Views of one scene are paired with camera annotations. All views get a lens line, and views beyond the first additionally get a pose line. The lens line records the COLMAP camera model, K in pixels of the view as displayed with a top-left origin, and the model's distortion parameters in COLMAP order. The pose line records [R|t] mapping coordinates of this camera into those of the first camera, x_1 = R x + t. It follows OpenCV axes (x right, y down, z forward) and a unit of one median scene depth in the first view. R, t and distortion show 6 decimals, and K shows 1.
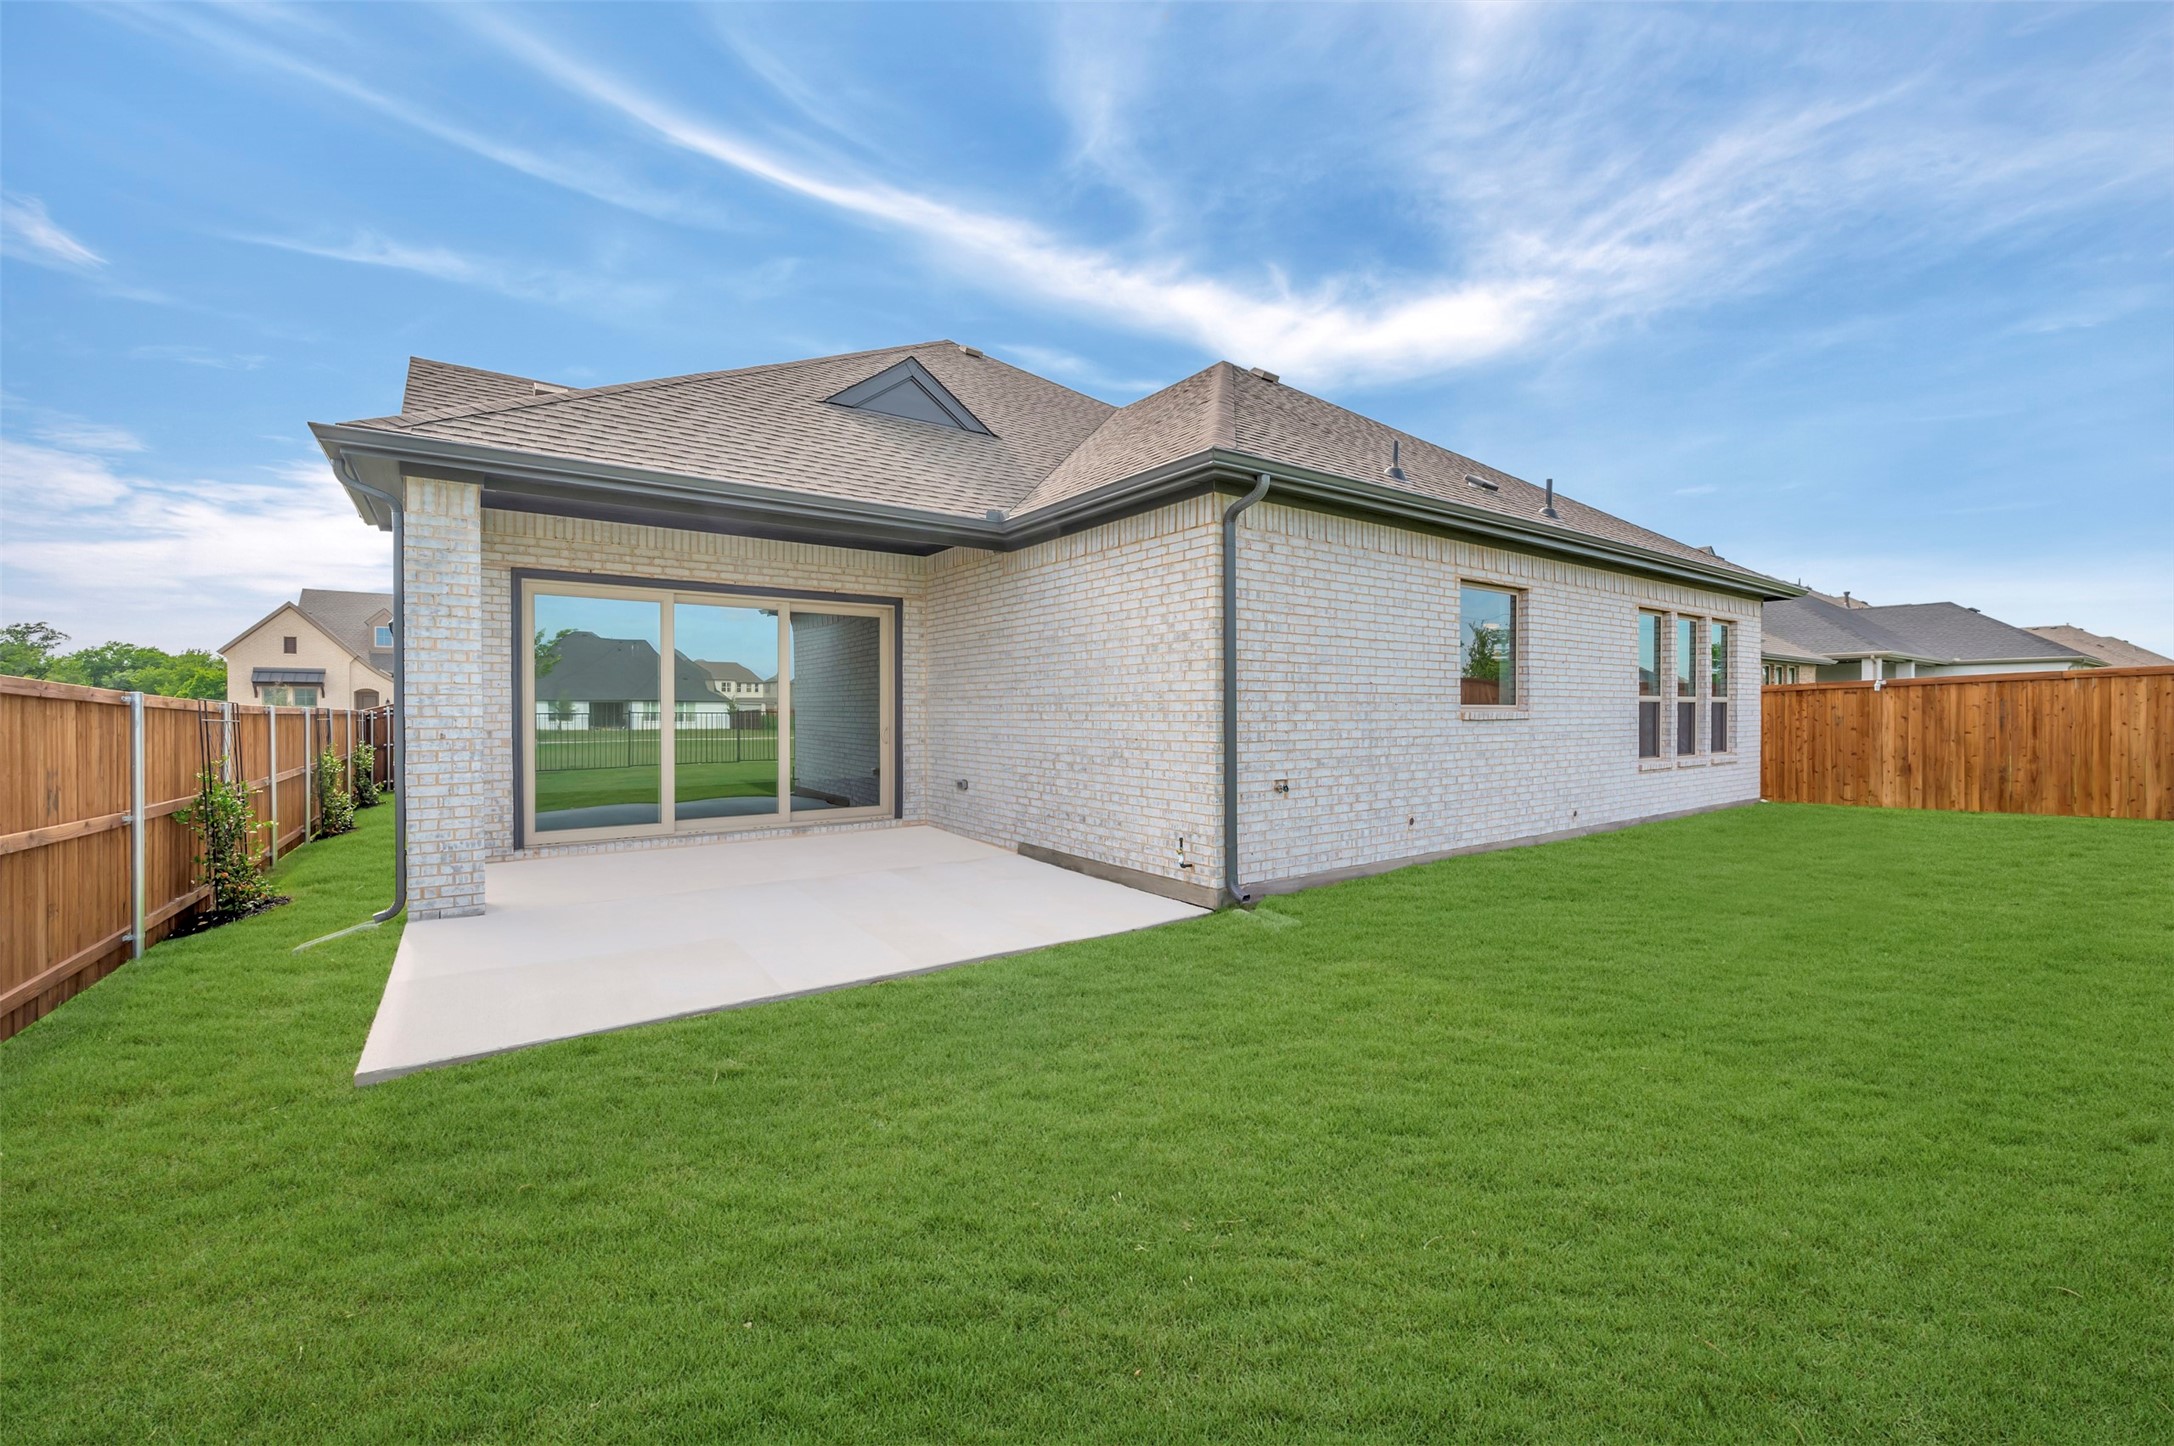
lens RADIAL K [[860.0, 0, 1086.3], [0, 860.0, 716.8], [0, 0, 1]] dist [-0.000335, 0.000219]
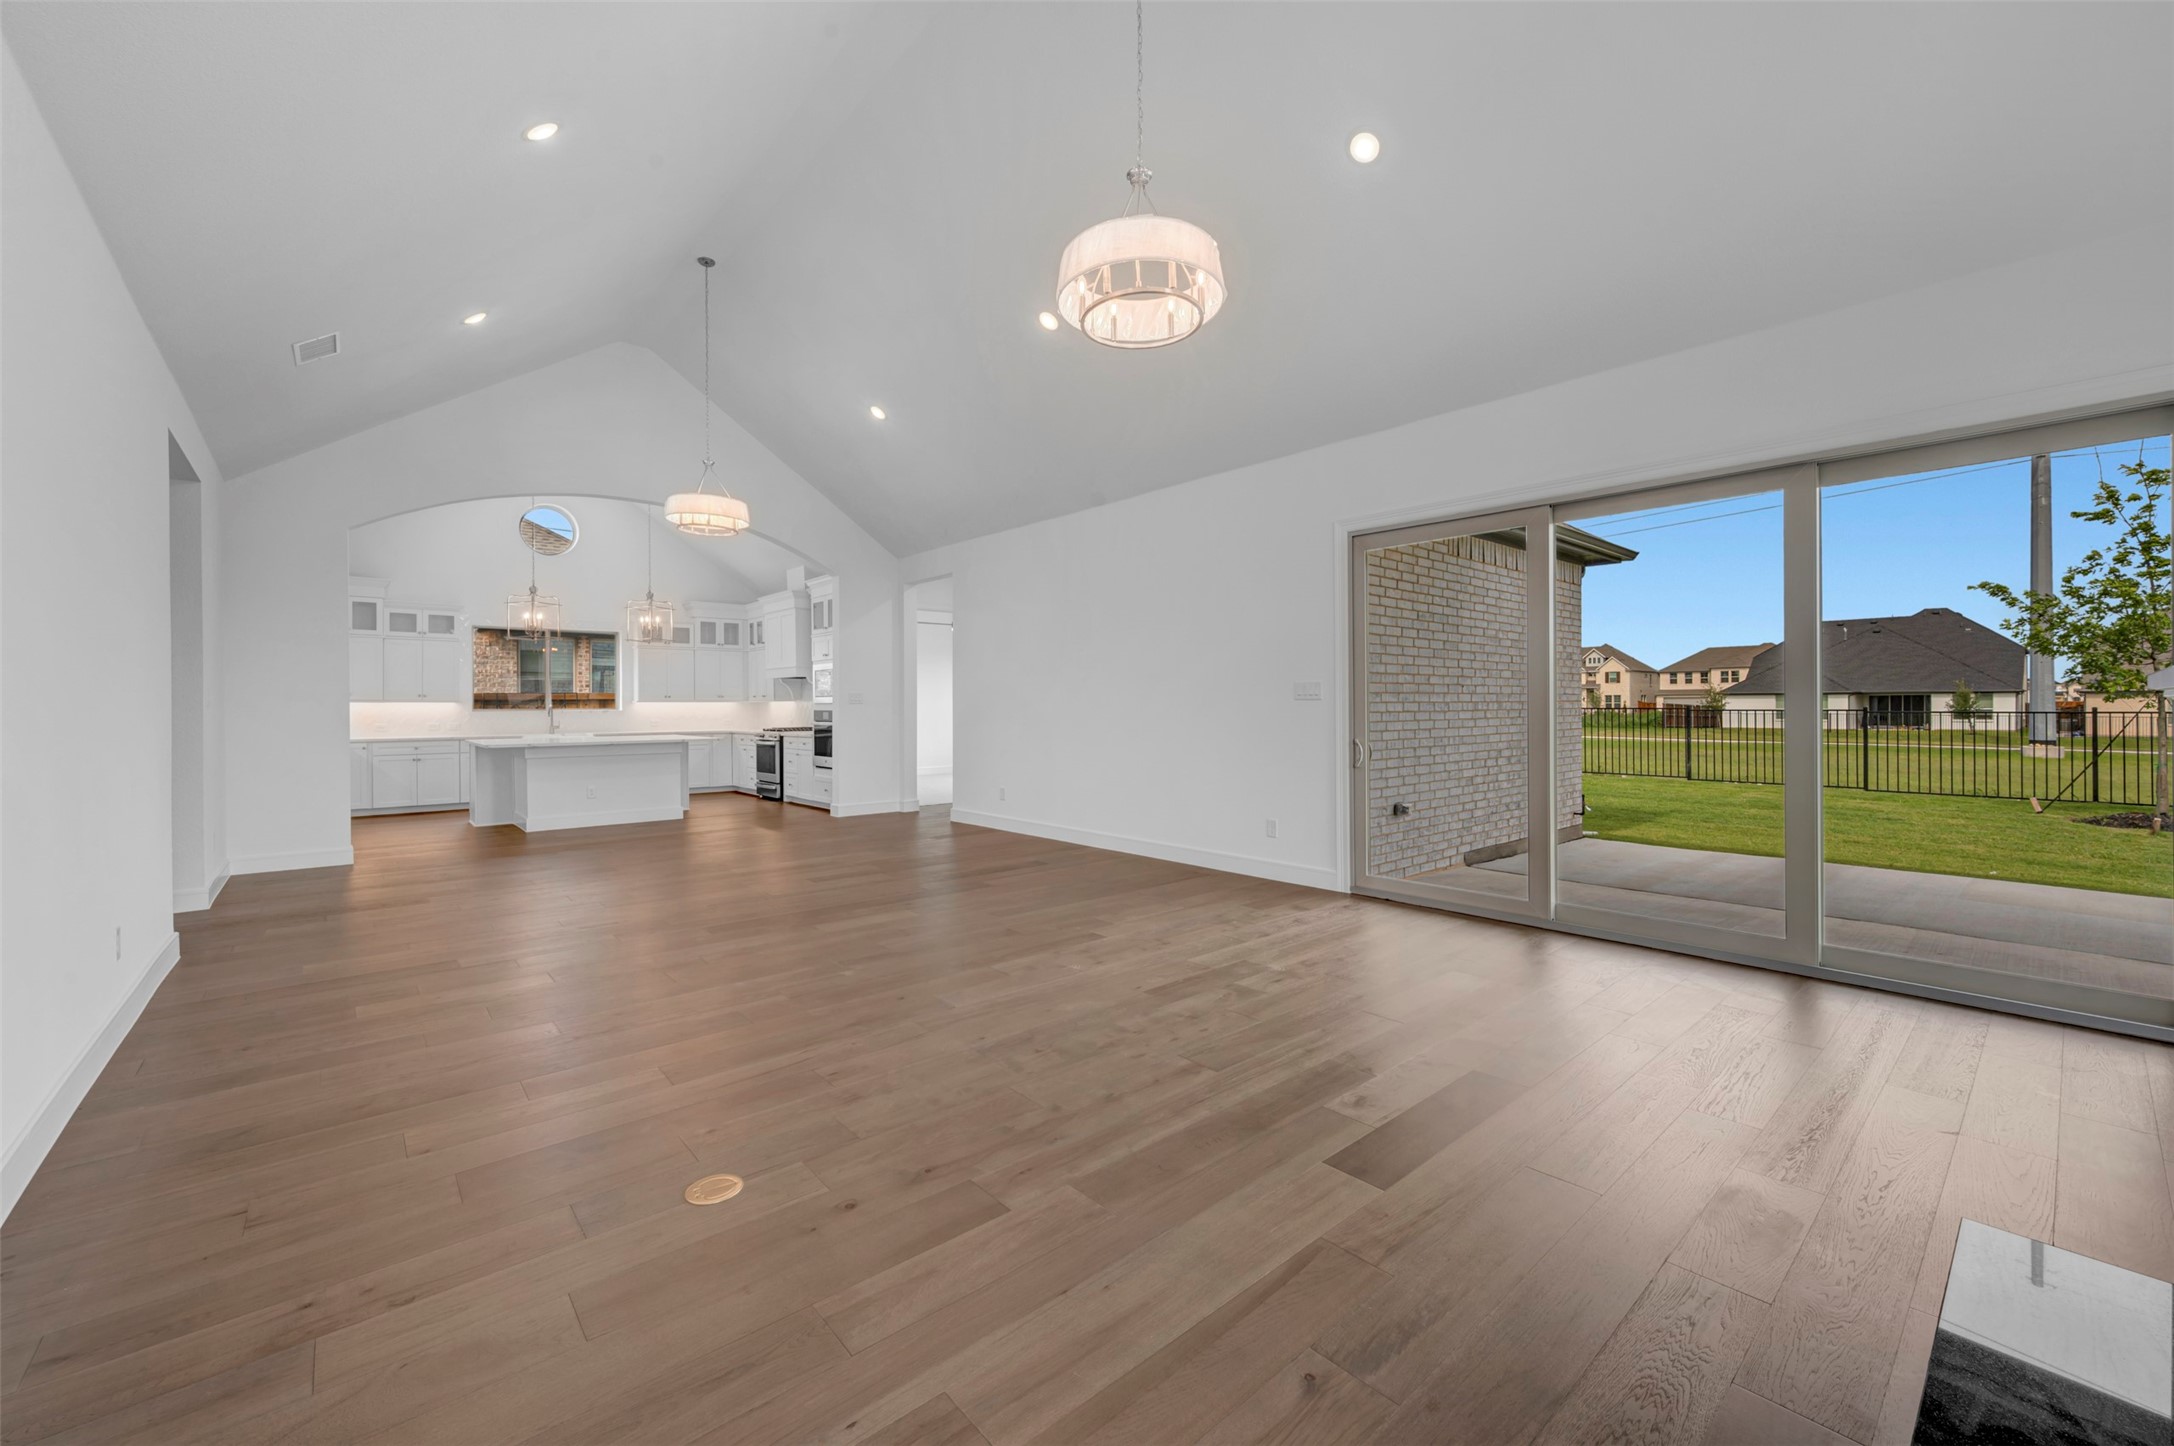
lens RADIAL K [[861.8, 0, 1091.4], [0, 861.8, 709.9], [0, 0, 1]] dist [0.000967, 0.000547]
pose [[-0.101029, -0.002731, 0.994880, -1.038442], [0.012909, 0.999908, 0.004056, -0.016772], [-0.994800, 0.013253, -0.100984, 1.622660]]
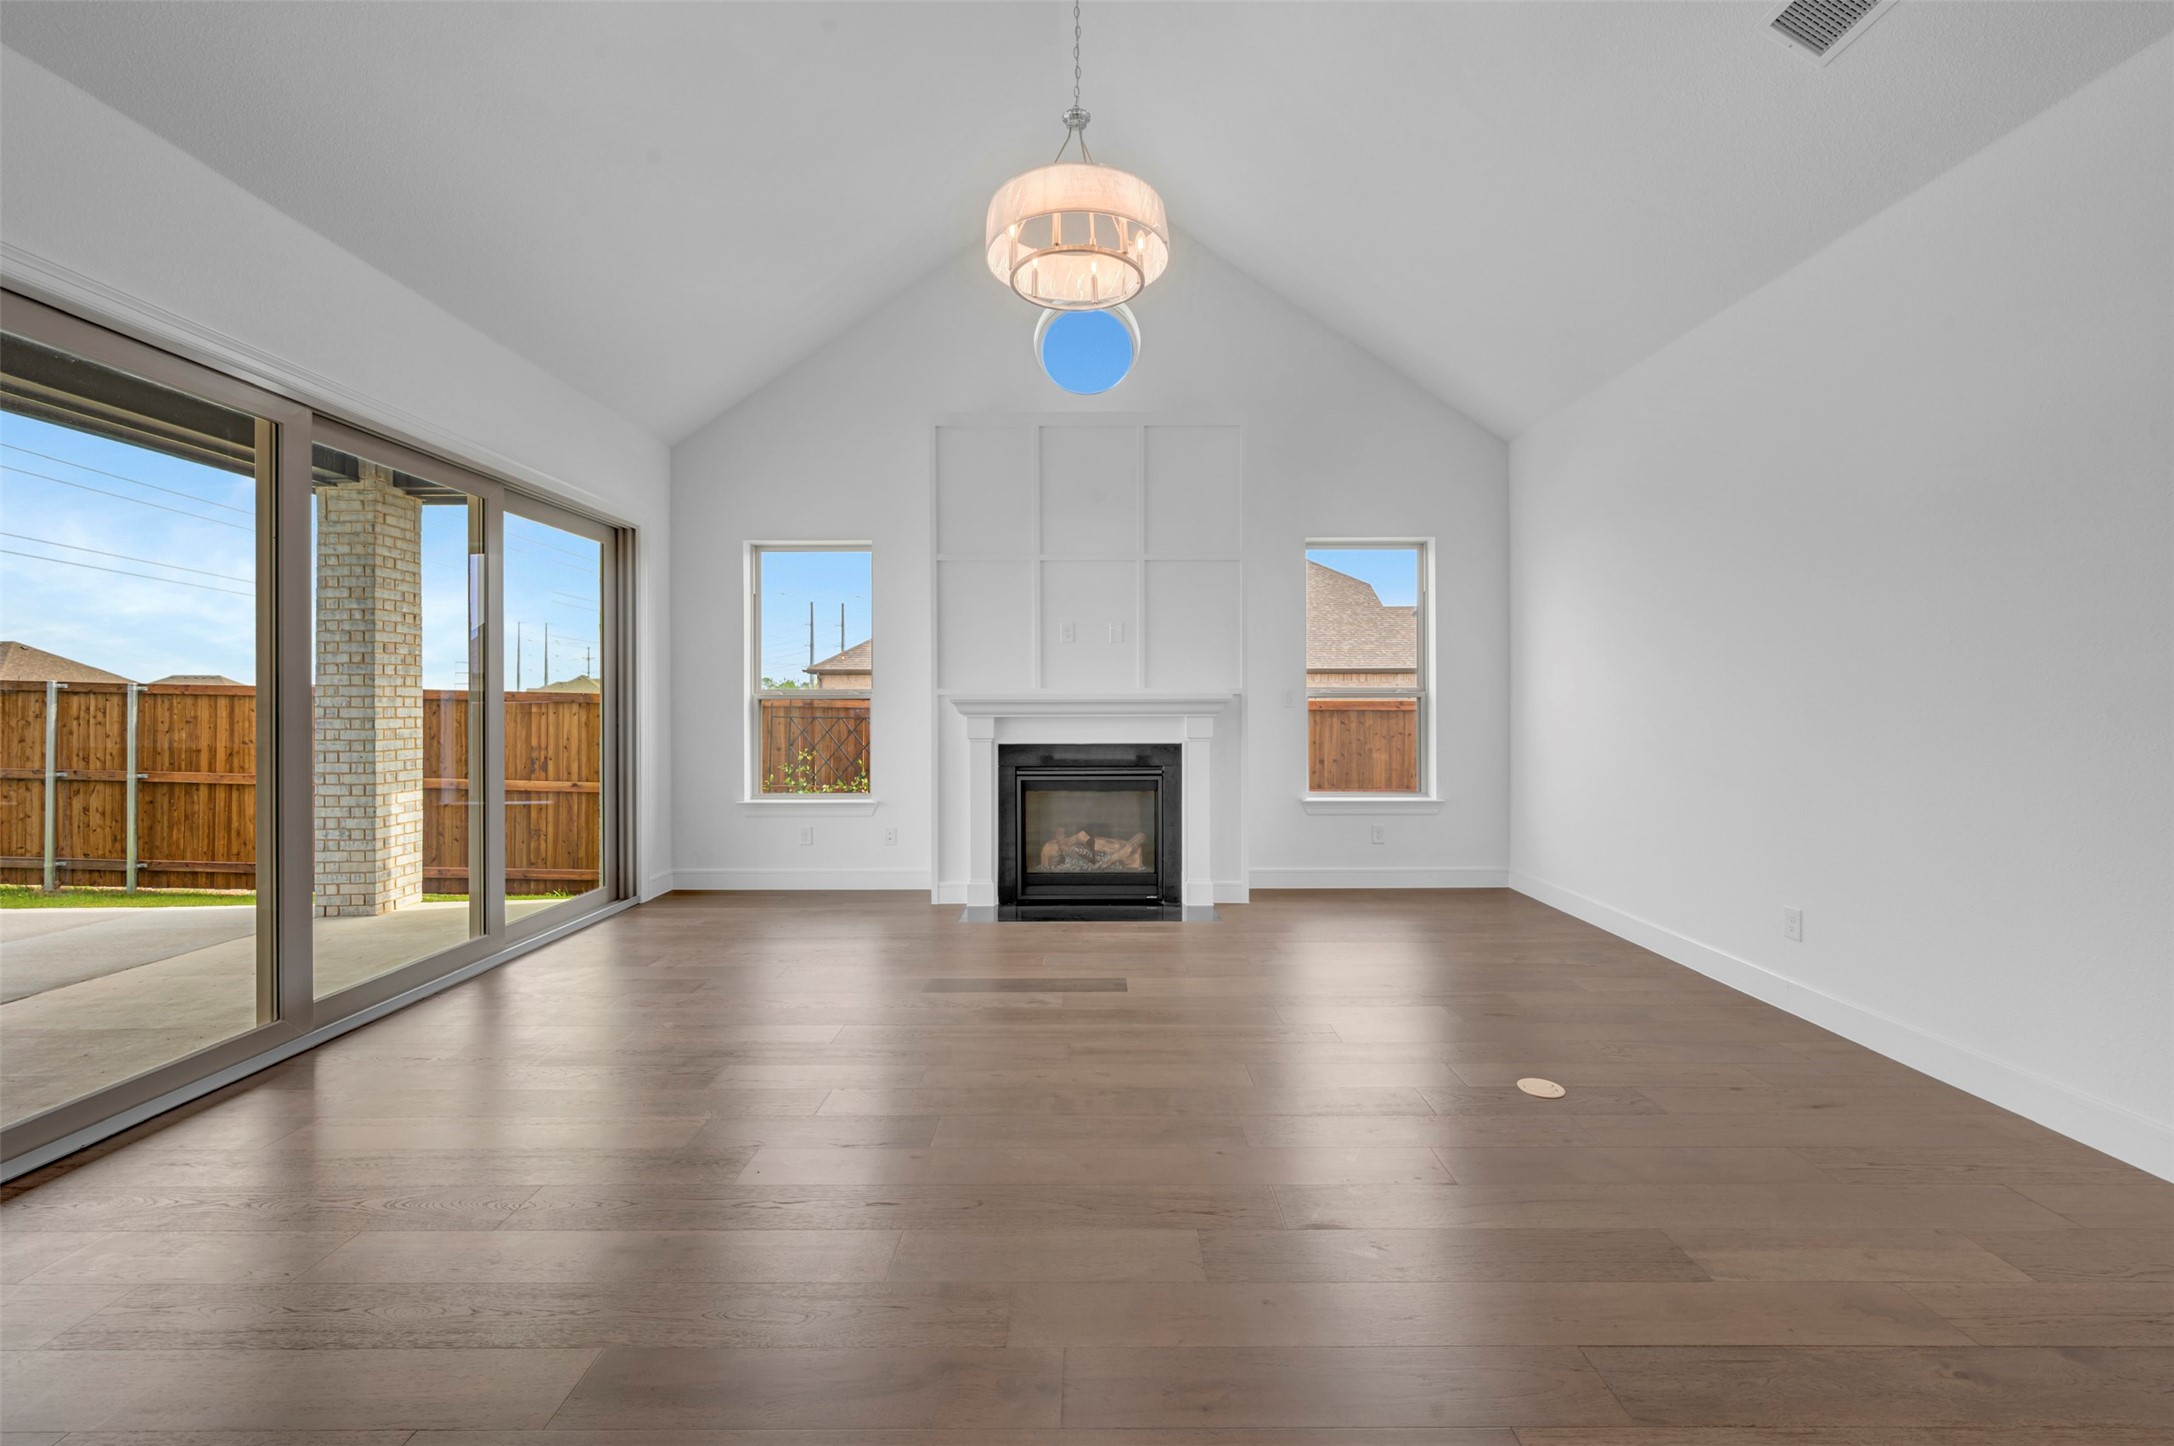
lens RADIAL K [[865.9, 0, 1088.9], [0, 865.9, 702.7], [0, 0, 1]] dist [0.002916, 0.000032]
pose [[-0.582315, 0.005492, -0.812944, -0.314288], [0.000135, 0.999978, 0.006659, -0.019279], [0.812963, 0.003768, -0.582303, 1.781139]]
